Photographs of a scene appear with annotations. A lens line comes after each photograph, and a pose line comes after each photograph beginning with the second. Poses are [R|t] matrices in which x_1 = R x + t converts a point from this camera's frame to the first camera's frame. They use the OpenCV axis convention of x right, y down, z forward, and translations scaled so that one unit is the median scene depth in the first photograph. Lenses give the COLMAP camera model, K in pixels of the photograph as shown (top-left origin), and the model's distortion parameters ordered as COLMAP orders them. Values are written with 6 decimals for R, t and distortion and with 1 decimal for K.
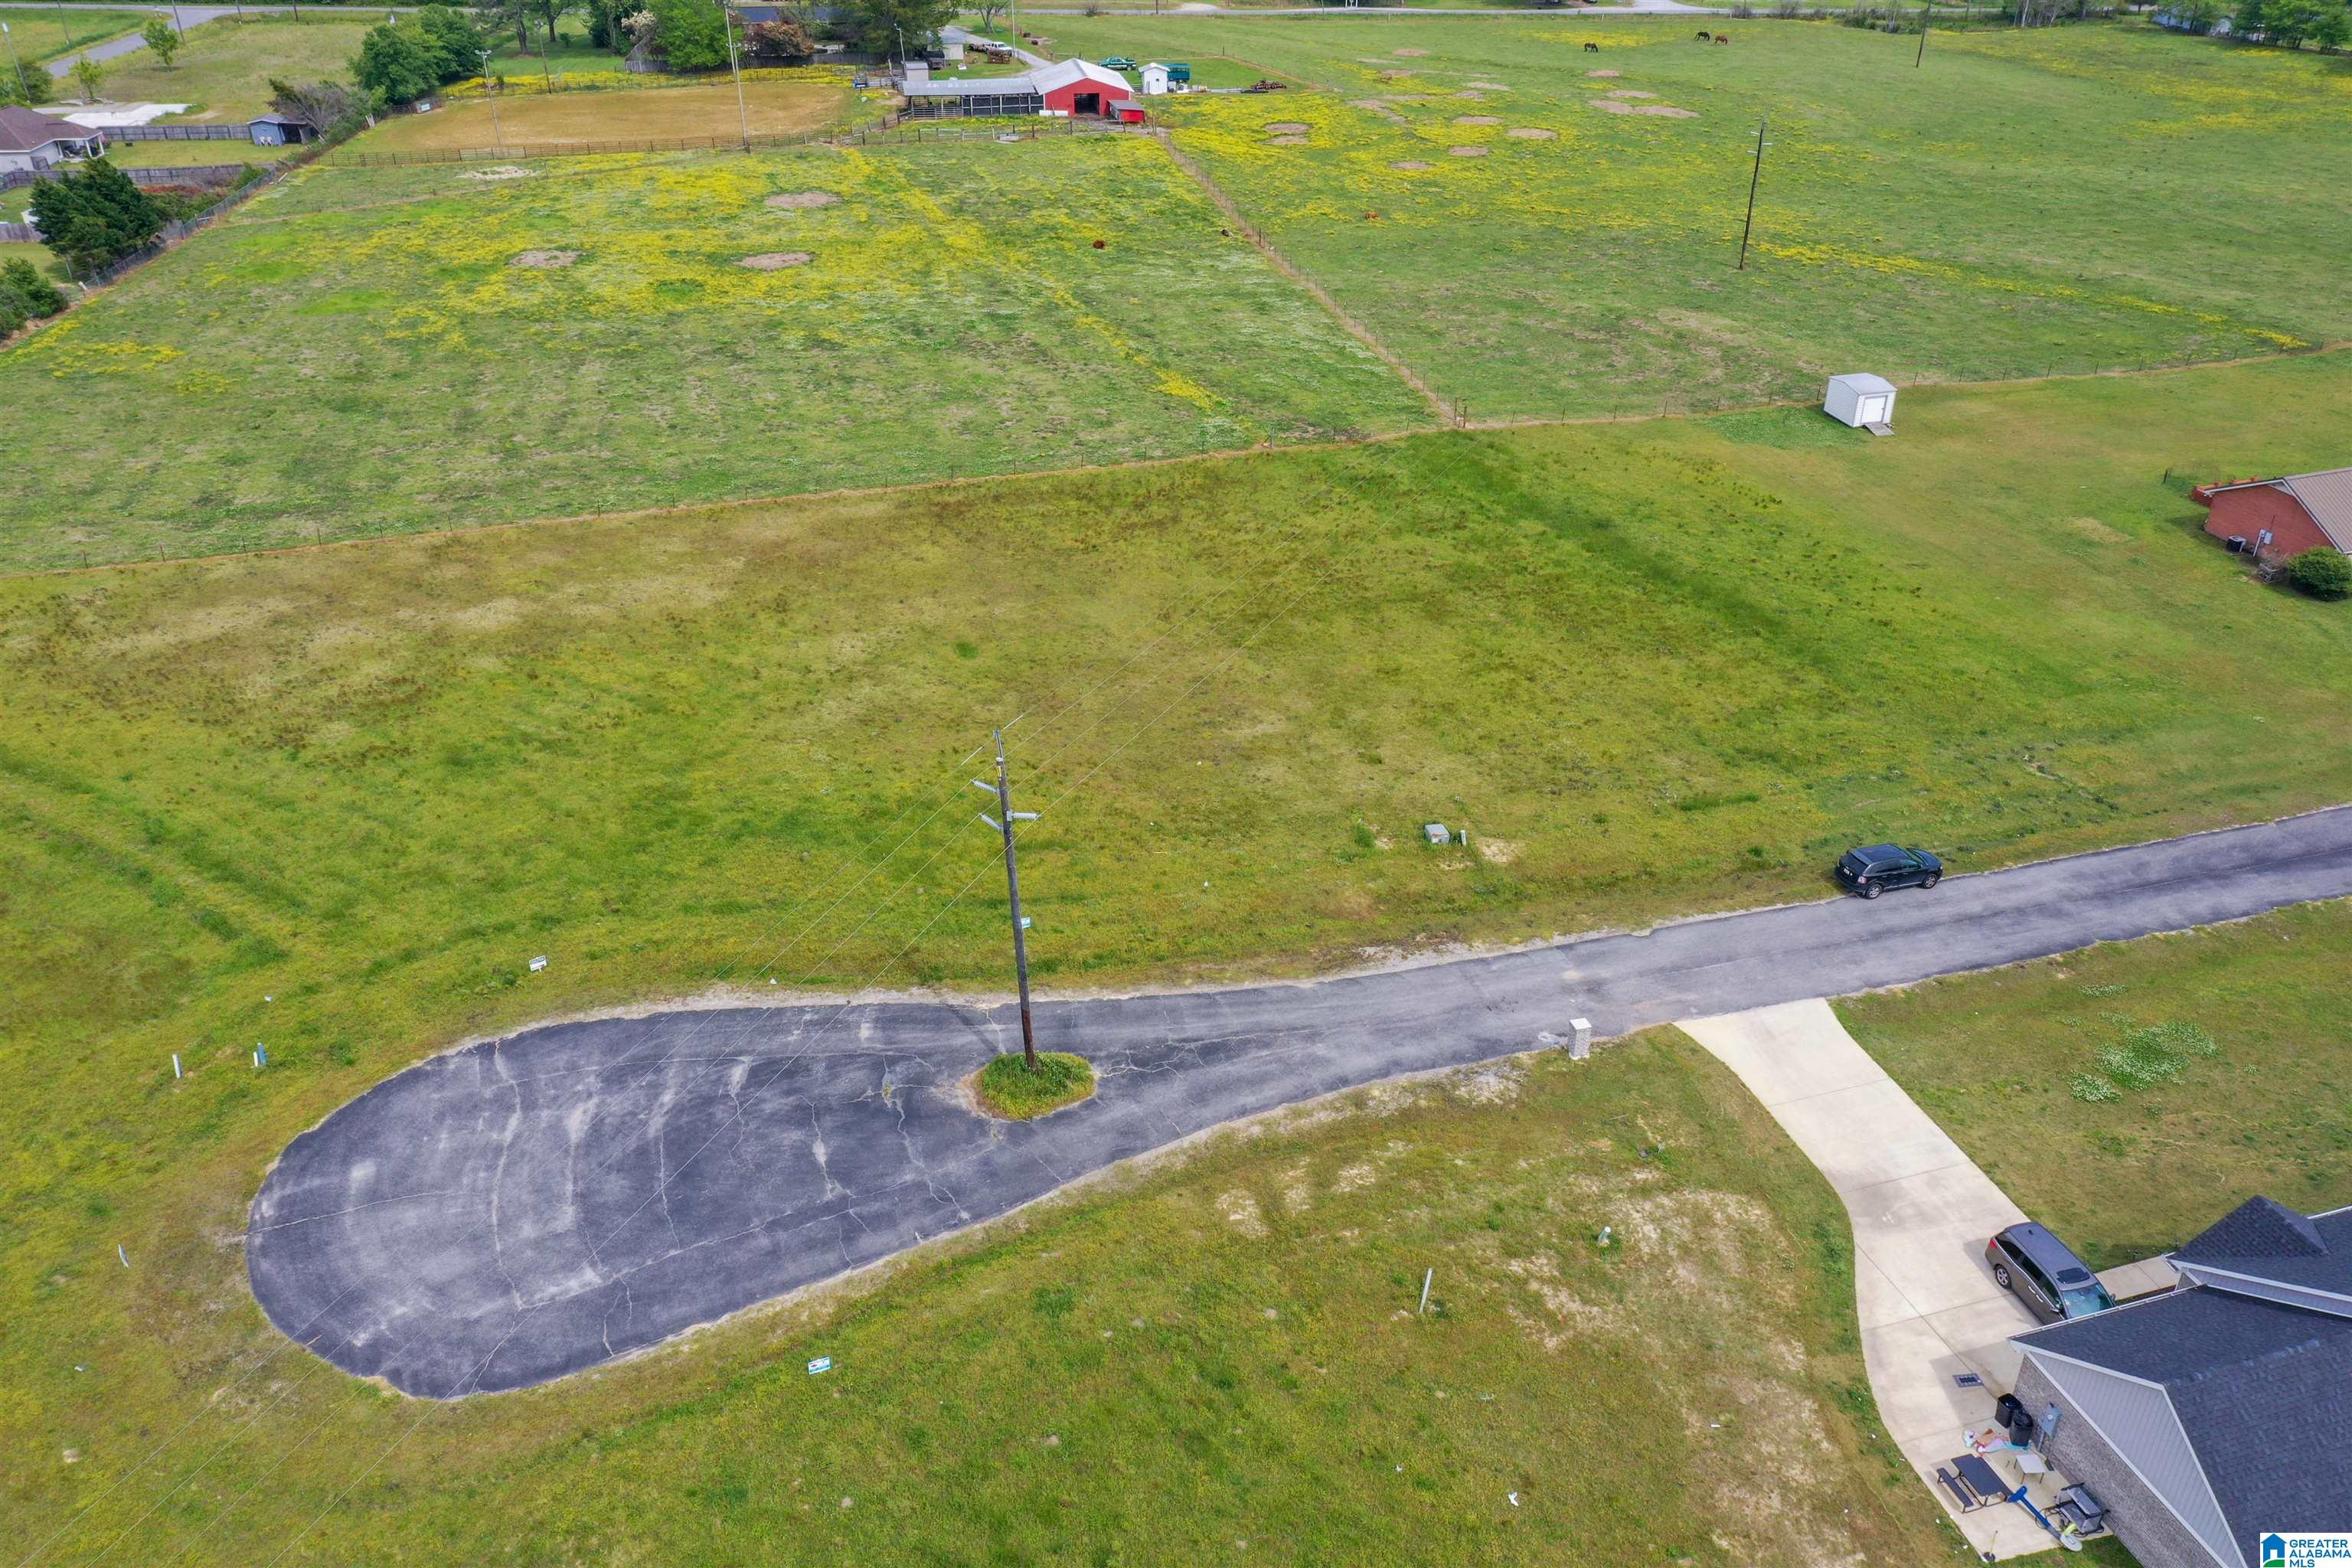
lens RADIAL K [[1843.4, 0, 1166.4], [0, 1843.4, 795.5], [0, 0, 1]] dist [0.013882, -0.008140]
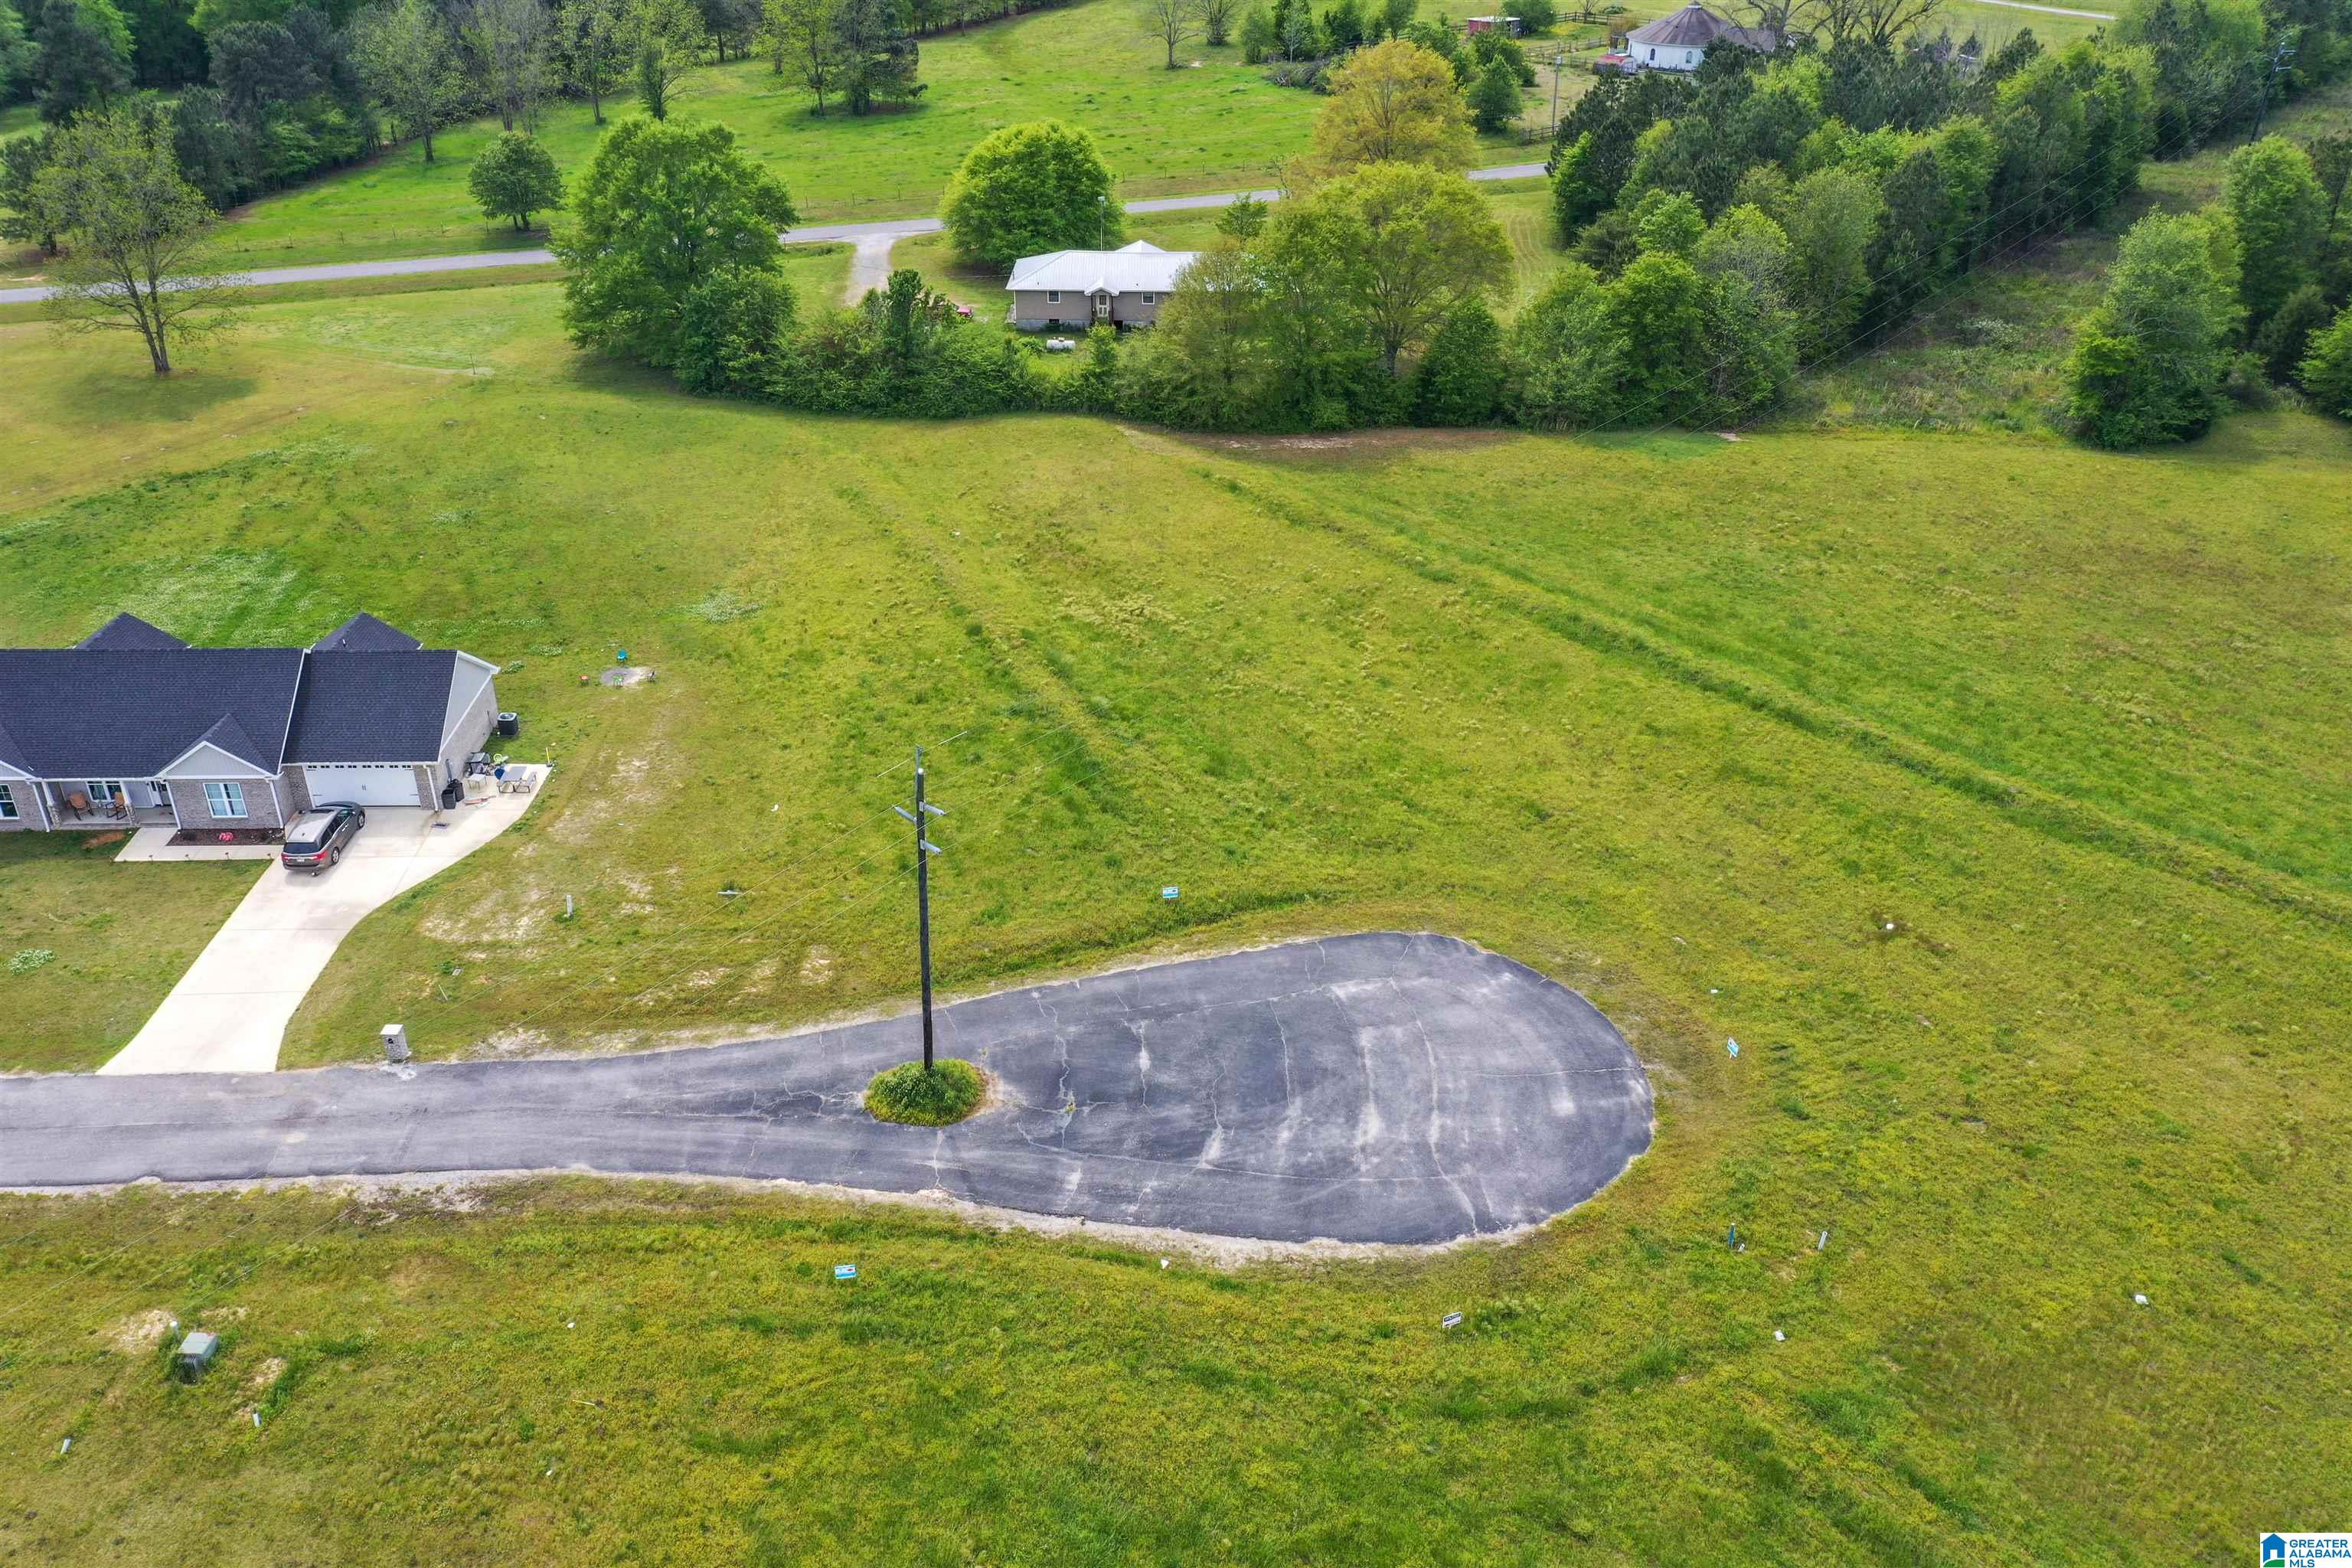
lens RADIAL K [[1843.4, 0, 1163.5], [0, 1843.4, 802.8], [0, 0, 1]] dist [0.013882, -0.008140]
pose [[-0.965670, -0.130394, 0.224673, -0.394774], [0.128828, 0.510649, 0.850083, -0.748032], [-0.225575, 0.849844, -0.476320, 1.296704]]
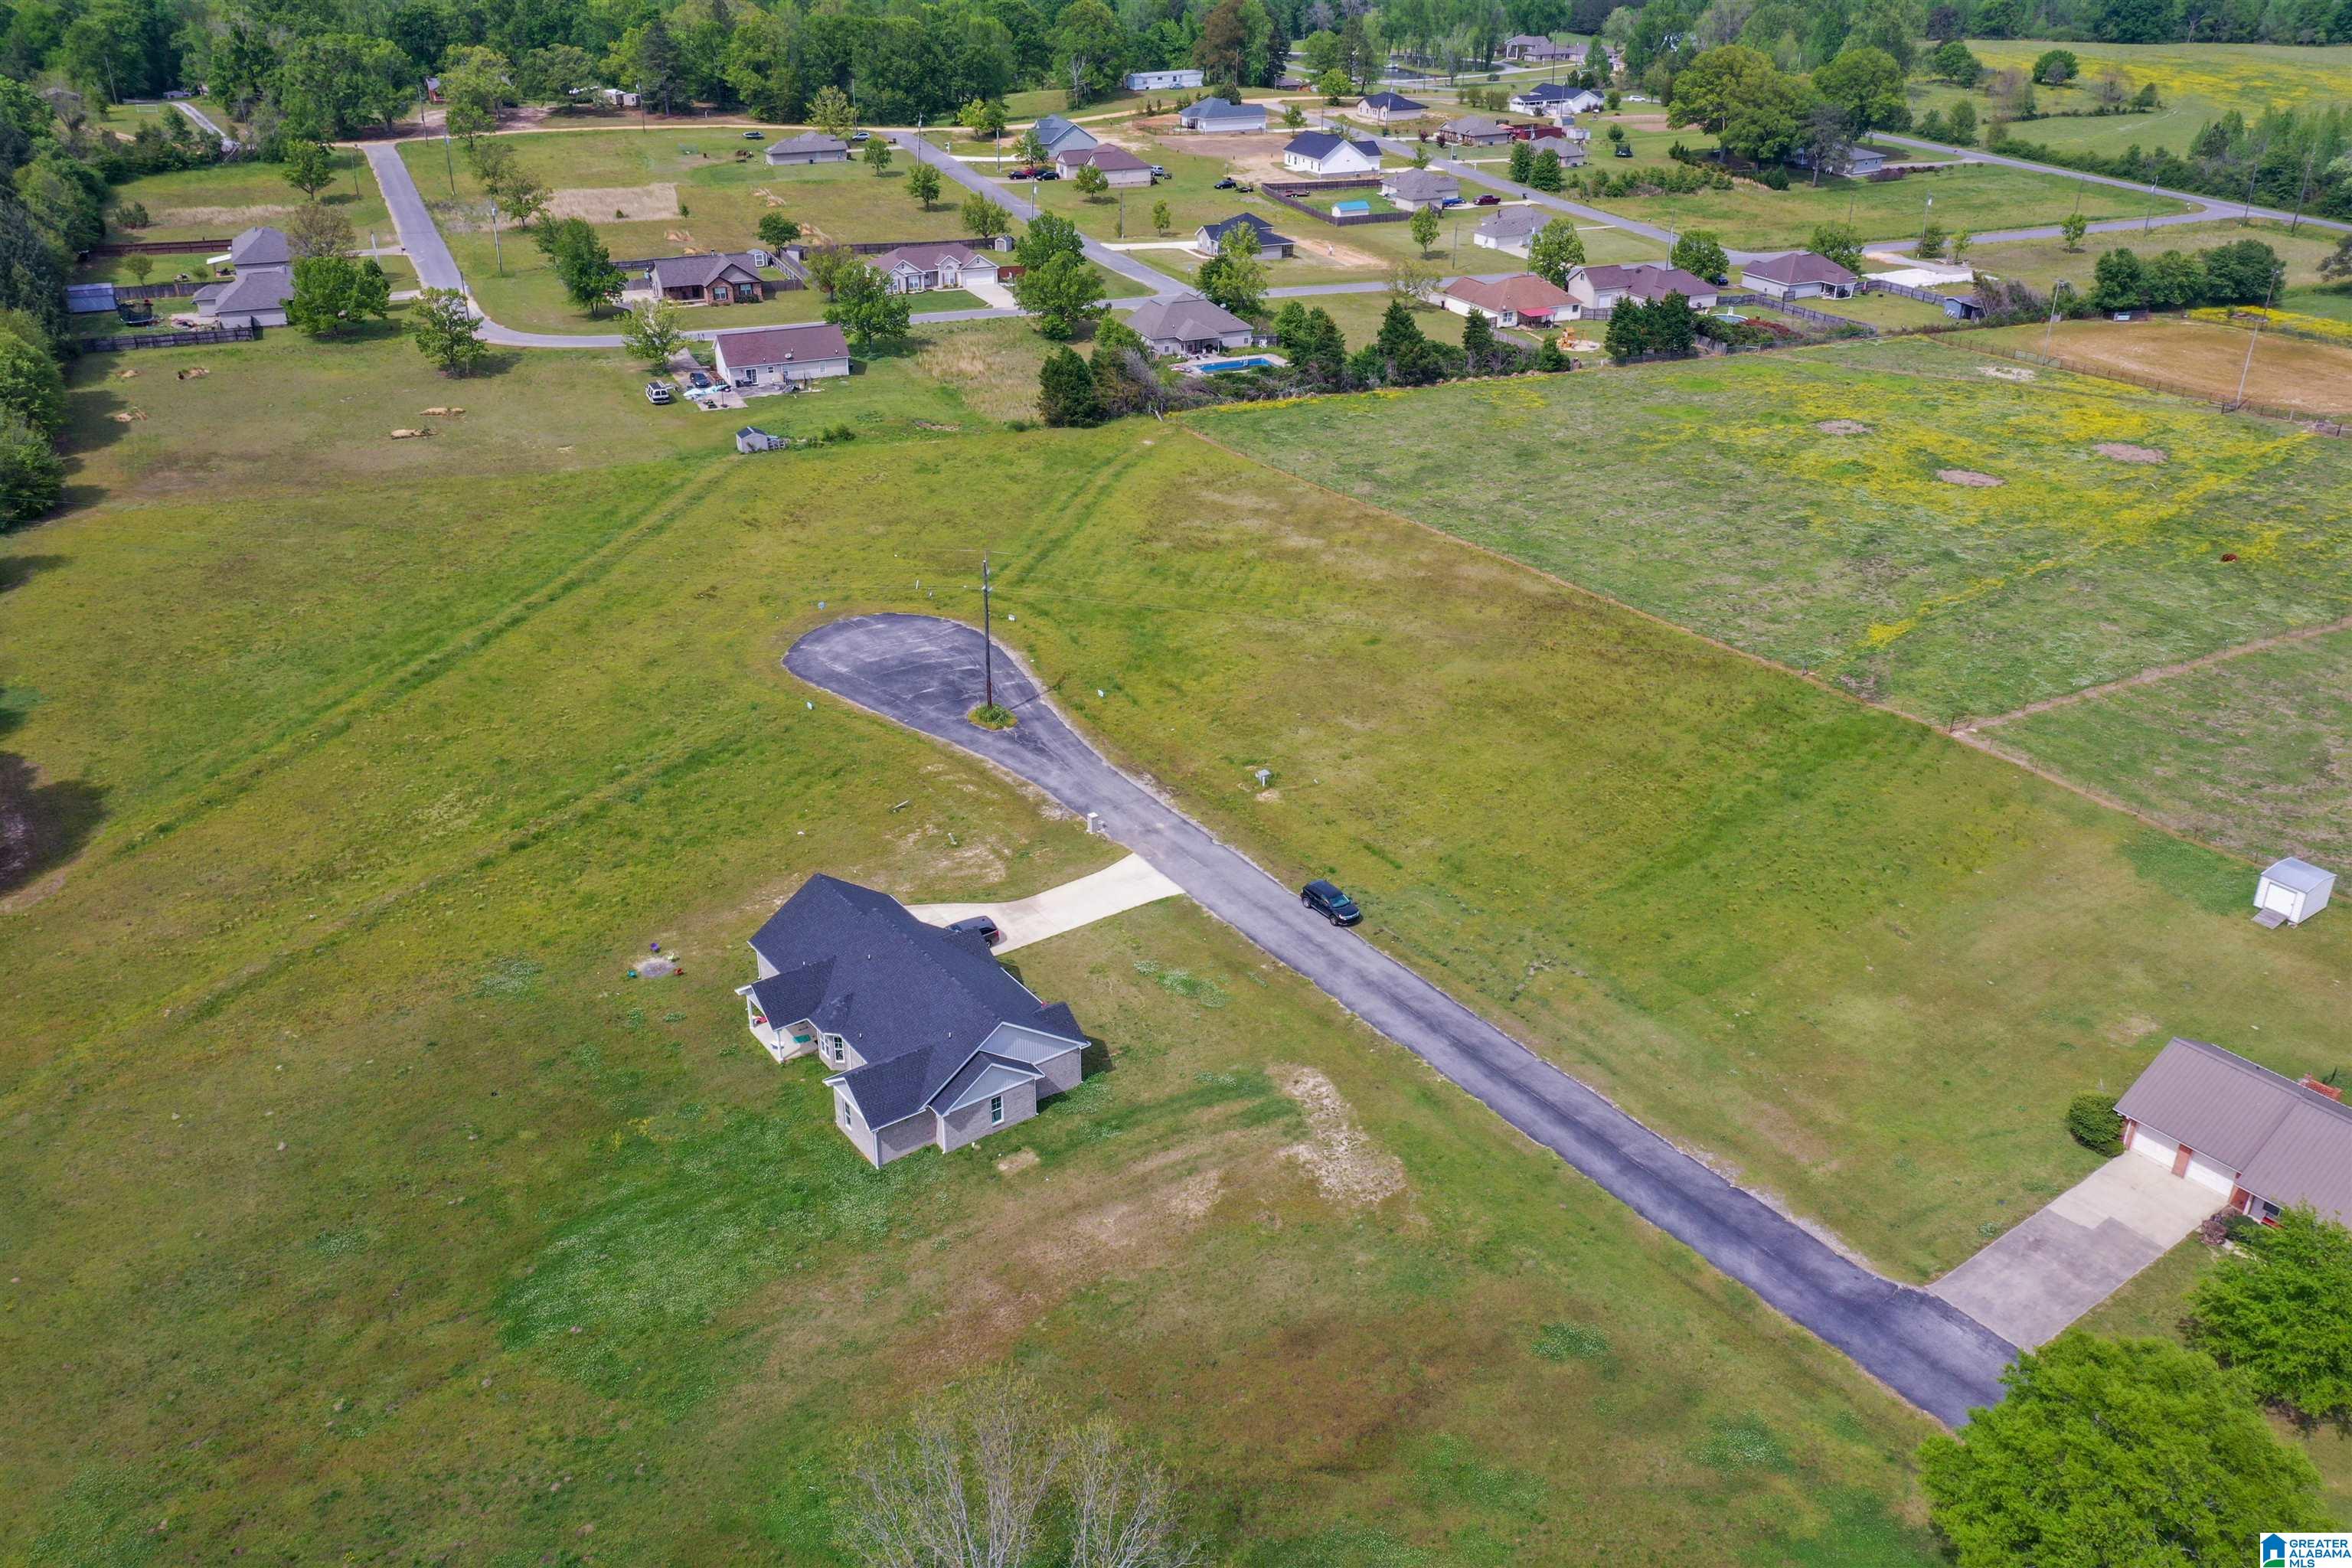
lens RADIAL K [[1843.4, 0, 1181.2], [0, 1843.4, 801.4], [0, 0, 1]] dist [0.013882, -0.008140]
pose [[0.325089, 0.436480, -0.838929, 1.924272], [-0.479416, 0.840736, 0.251643, -0.434259], [0.815155, 0.320389, 0.482569, 0.125966]]
